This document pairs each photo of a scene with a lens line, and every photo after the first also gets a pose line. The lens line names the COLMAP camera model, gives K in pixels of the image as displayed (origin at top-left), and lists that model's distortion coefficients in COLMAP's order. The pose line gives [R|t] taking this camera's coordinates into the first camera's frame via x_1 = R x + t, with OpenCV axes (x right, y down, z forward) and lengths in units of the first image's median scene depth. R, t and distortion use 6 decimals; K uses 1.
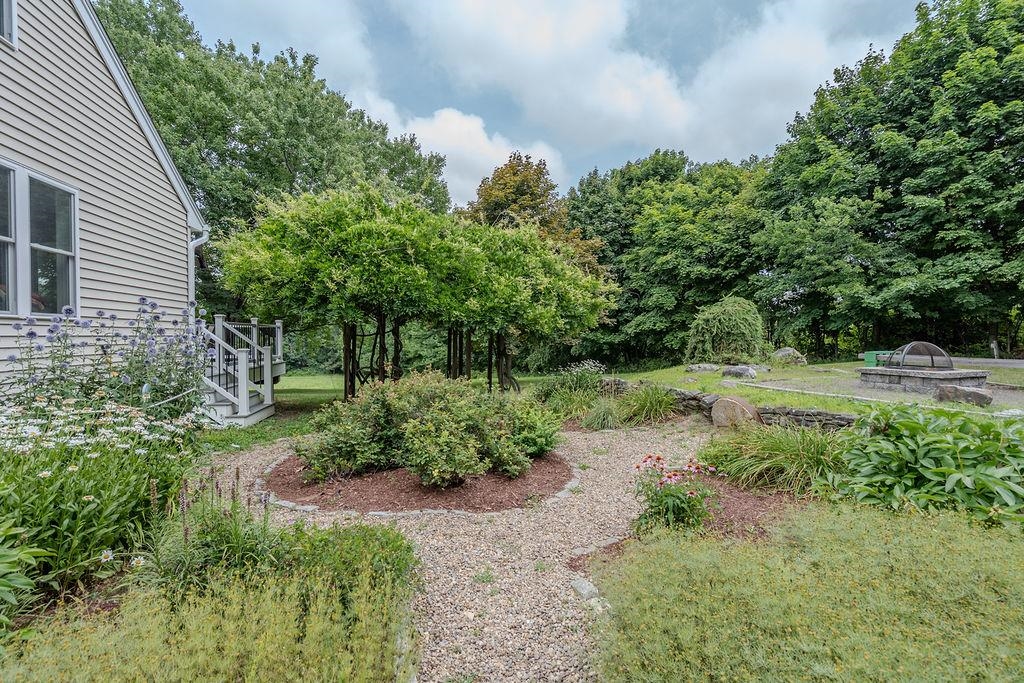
lens RADIAL K [[461.7, 0, 512.0], [0, 461.7, 341.5], [0, 0, 1]] dist [-0.000132, 0.000595]
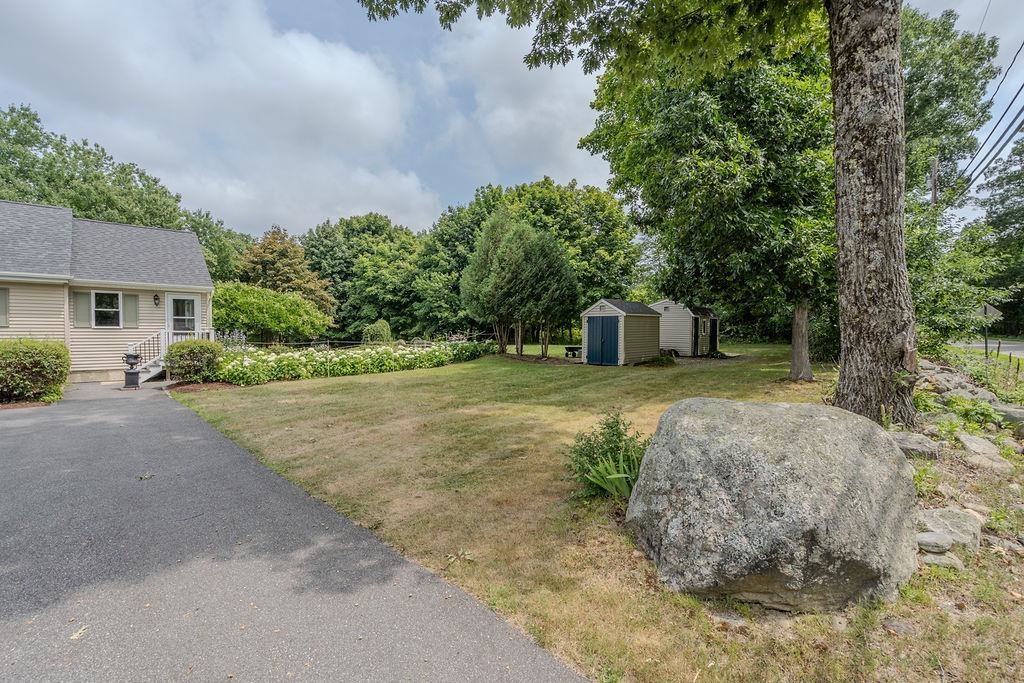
lens RADIAL K [[467.5, 0, 510.4], [0, 467.5, 341.7], [0, 0, 1]] dist [-0.000200, 0.001572]
pose [[0.857279, -0.005098, 0.514827, -0.166860], [0.000752, 0.999962, 0.008650, 0.001792], [-0.514852, -0.007028, 0.857251, -1.077757]]
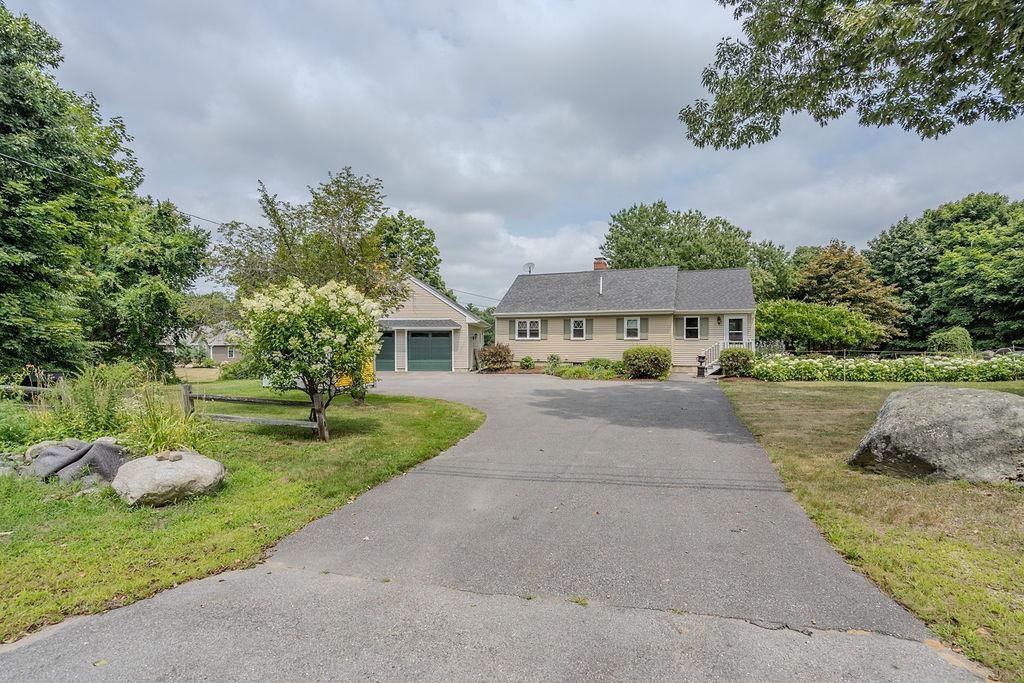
lens RADIAL K [[467.5, 0, 510.4], [0, 467.5, 341.7], [0, 0, 1]] dist [-0.000200, 0.001572]
pose [[0.837399, 0.003867, -0.546578, -0.060877], [-0.008521, 0.999946, -0.005980, 0.002503], [0.546526, 0.009665, 0.837387, -1.379533]]
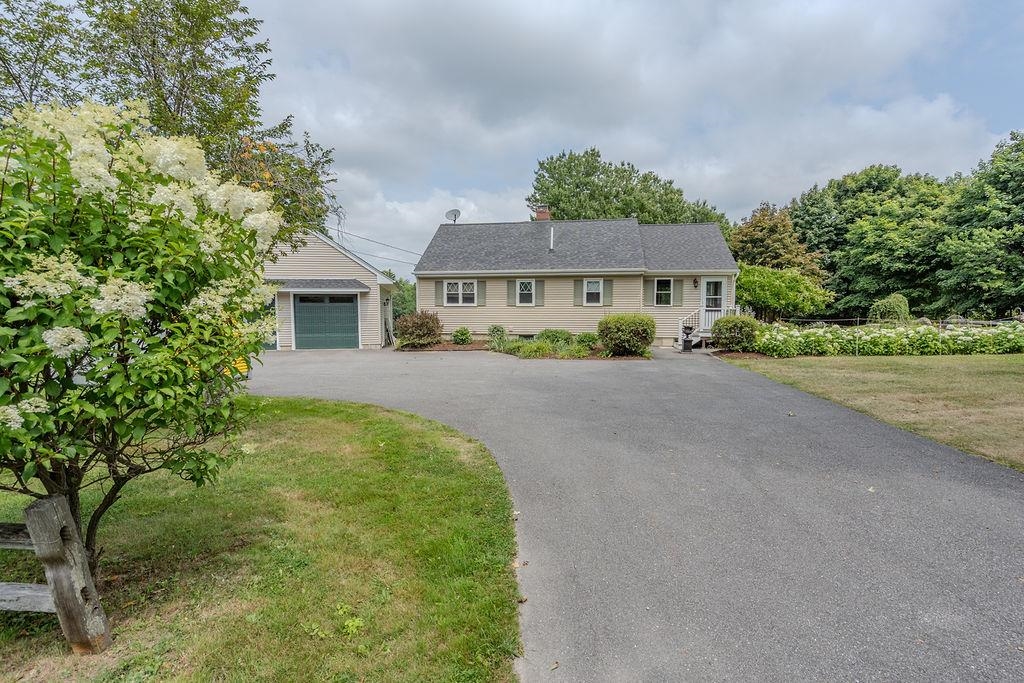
lens RADIAL K [[479.6, 0, 512.0], [0, 479.6, 341.5], [0, 0, 1]] dist [0.004006, 0.000351]
pose [[0.939945, 0.027325, -0.340232, -0.299523], [-0.007050, 0.998132, 0.060685, 0.001334], [0.341254, -0.054642, 0.938381, -1.181652]]
